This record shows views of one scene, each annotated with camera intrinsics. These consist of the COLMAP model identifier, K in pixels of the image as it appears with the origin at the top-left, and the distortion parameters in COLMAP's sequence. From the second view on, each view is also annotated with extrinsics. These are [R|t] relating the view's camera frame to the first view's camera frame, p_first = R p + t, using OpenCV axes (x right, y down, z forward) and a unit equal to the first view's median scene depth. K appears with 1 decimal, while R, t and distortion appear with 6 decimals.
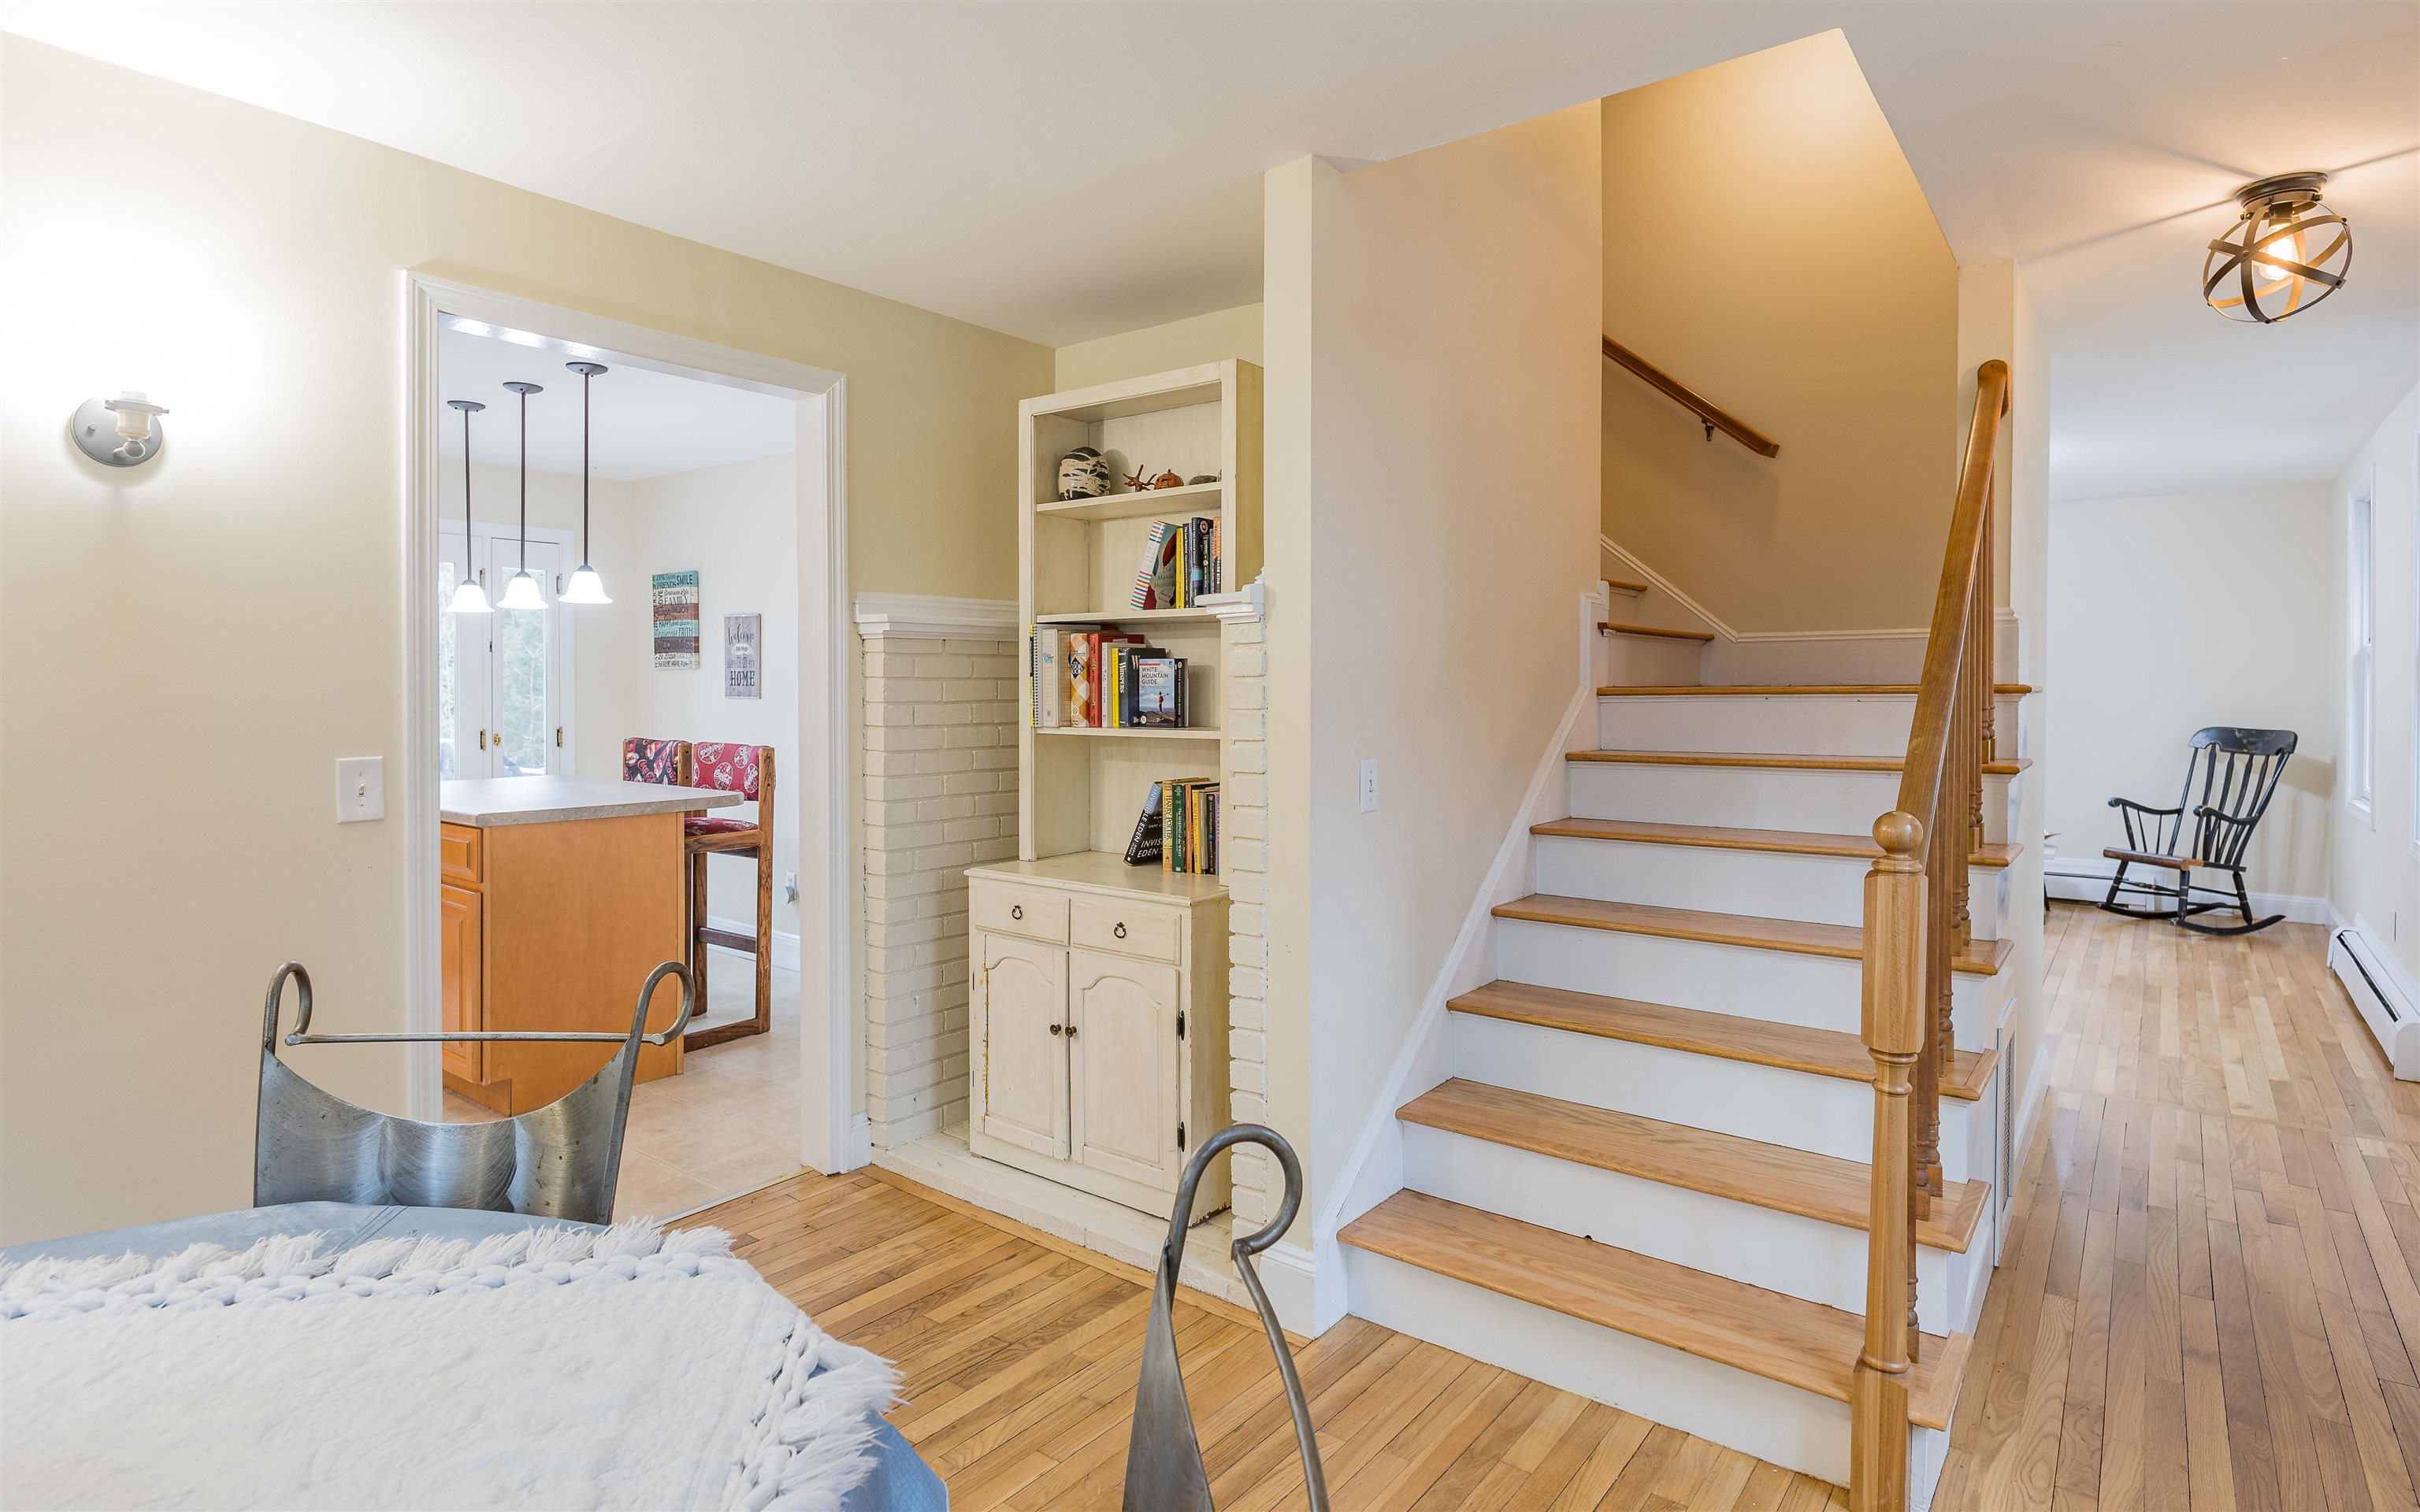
lens RADIAL K [[1253.0, 0, 1209.0], [0, 1253.0, 690.4], [0, 0, 1]] dist [-0.001413, -0.001231]
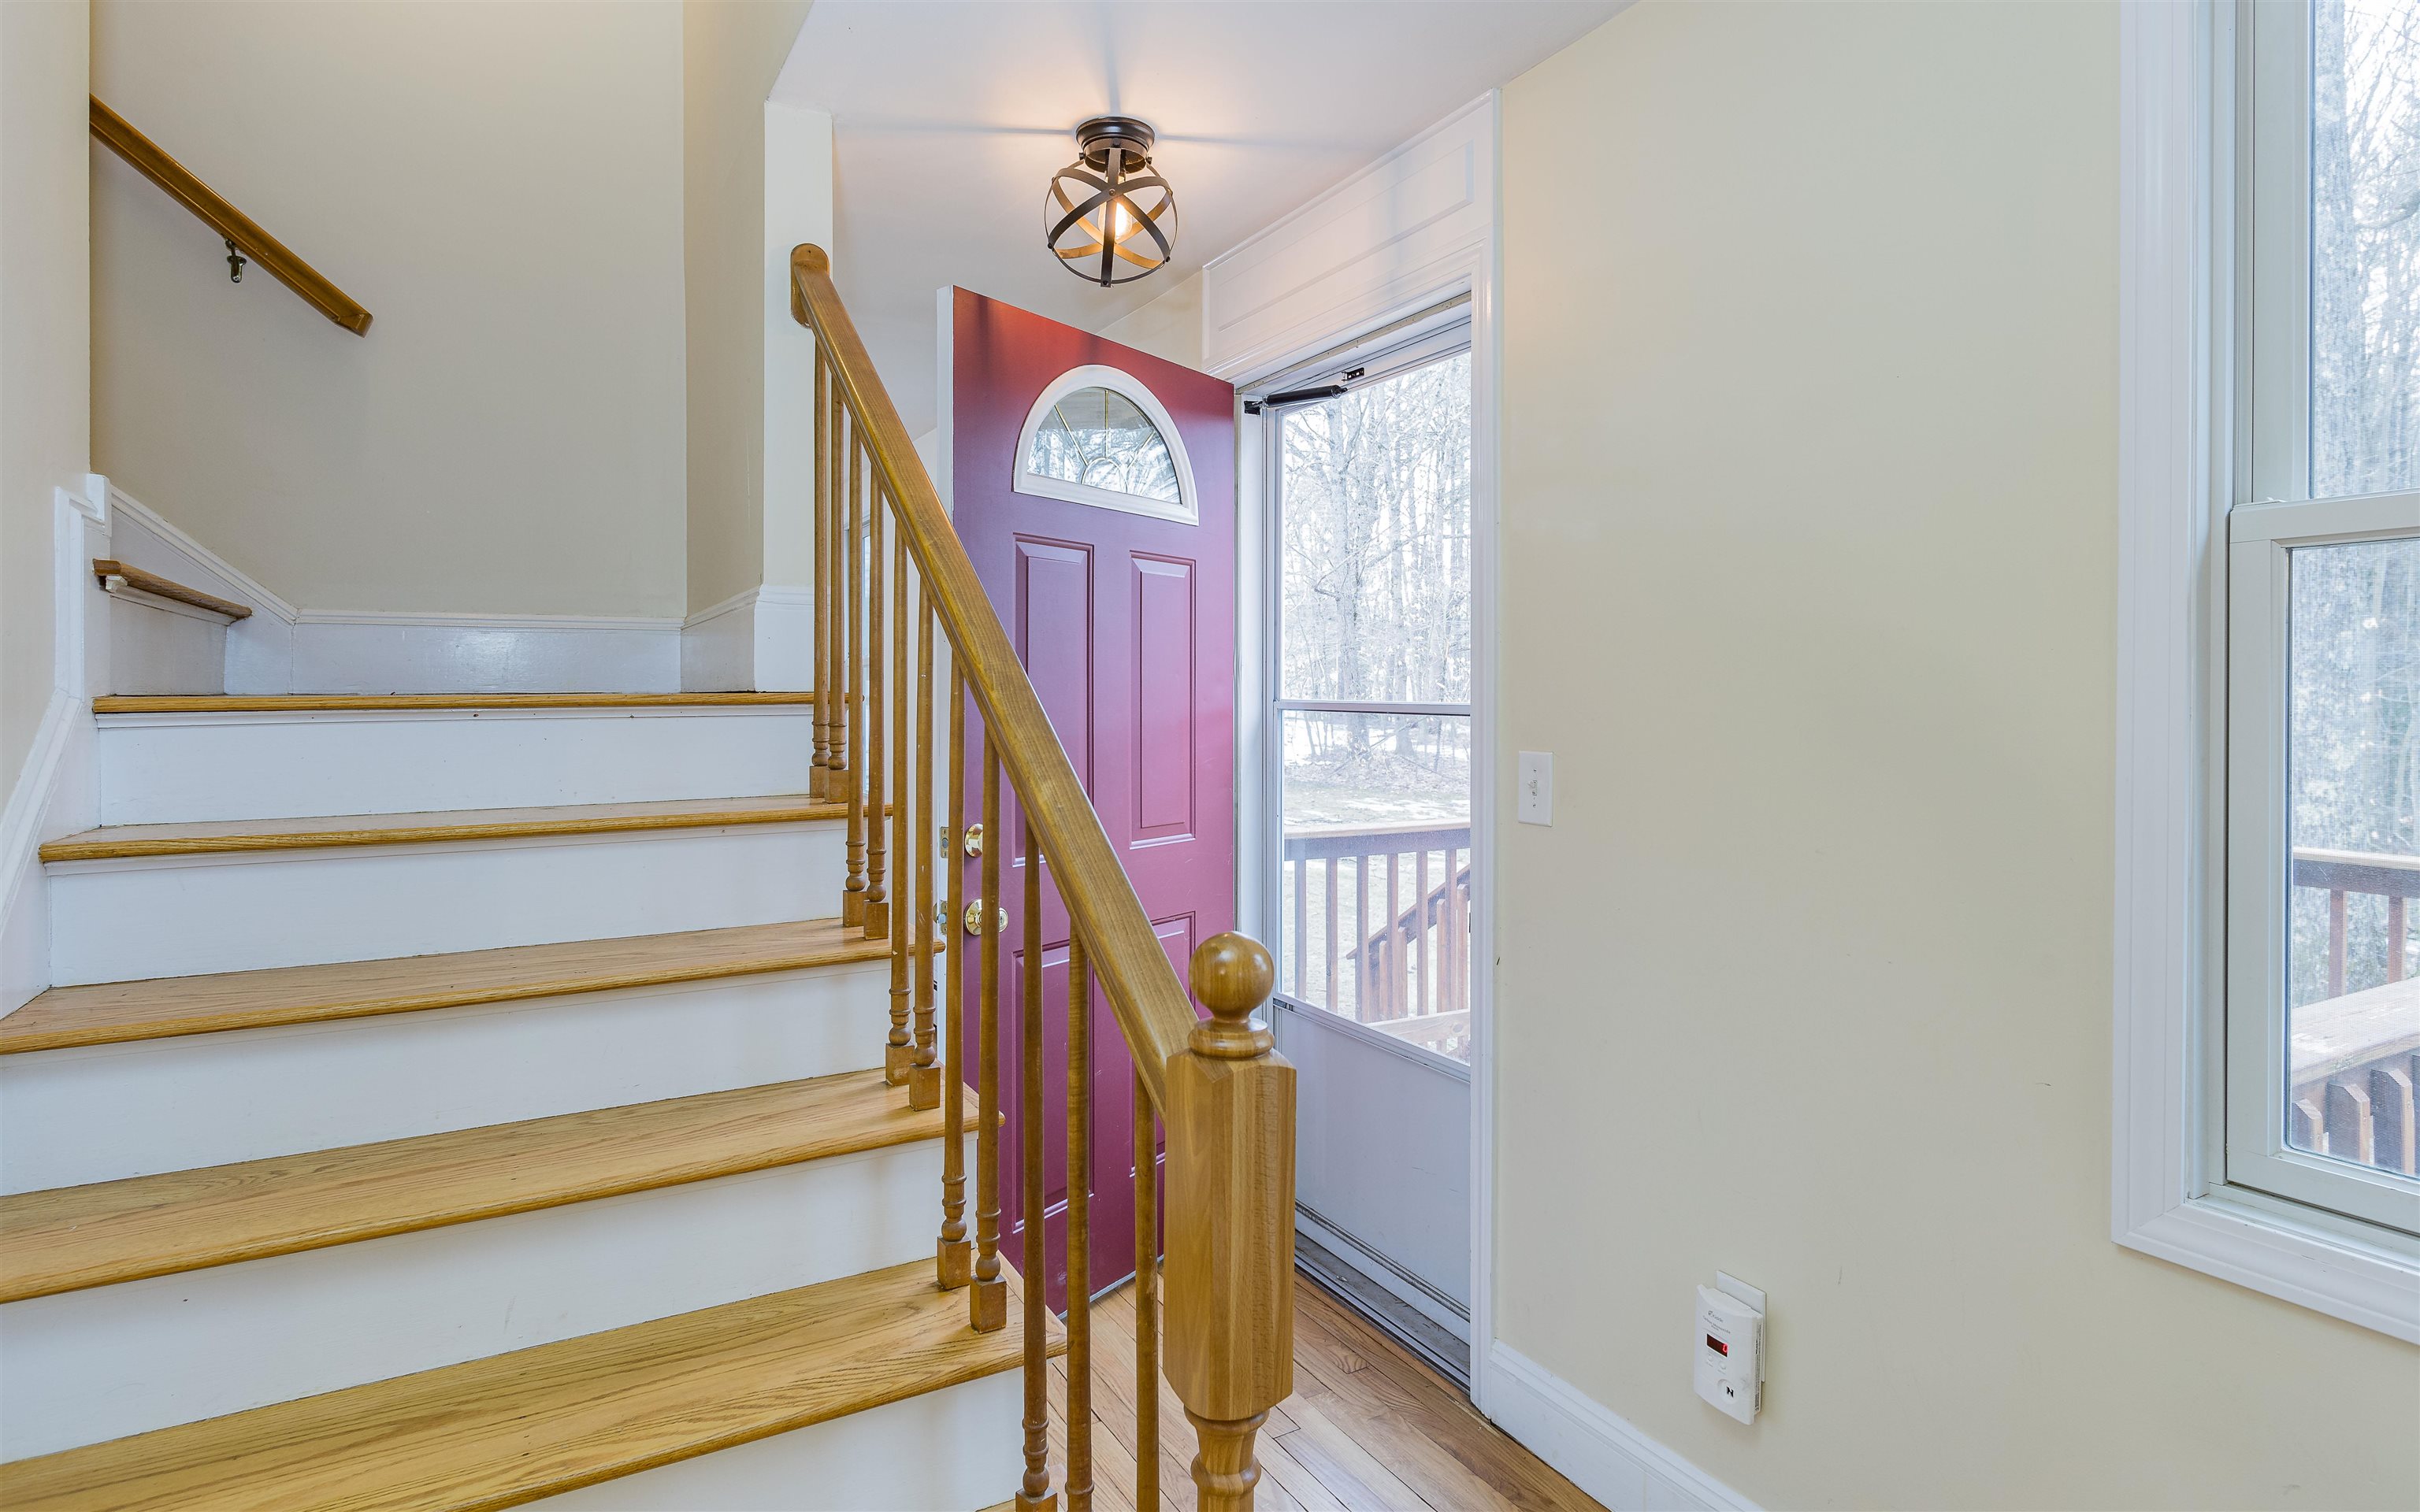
lens RADIAL K [[1265.6, 0, 1242.1], [0, 1265.6, 696.7], [0, 0, 1]] dist [0.002621, -0.002491]
pose [[0.388851, -0.004869, 0.921288, 0.038778], [0.008178, 0.999965, 0.001833, -0.000097], [-0.921265, 0.006822, 0.388877, 0.418061]]
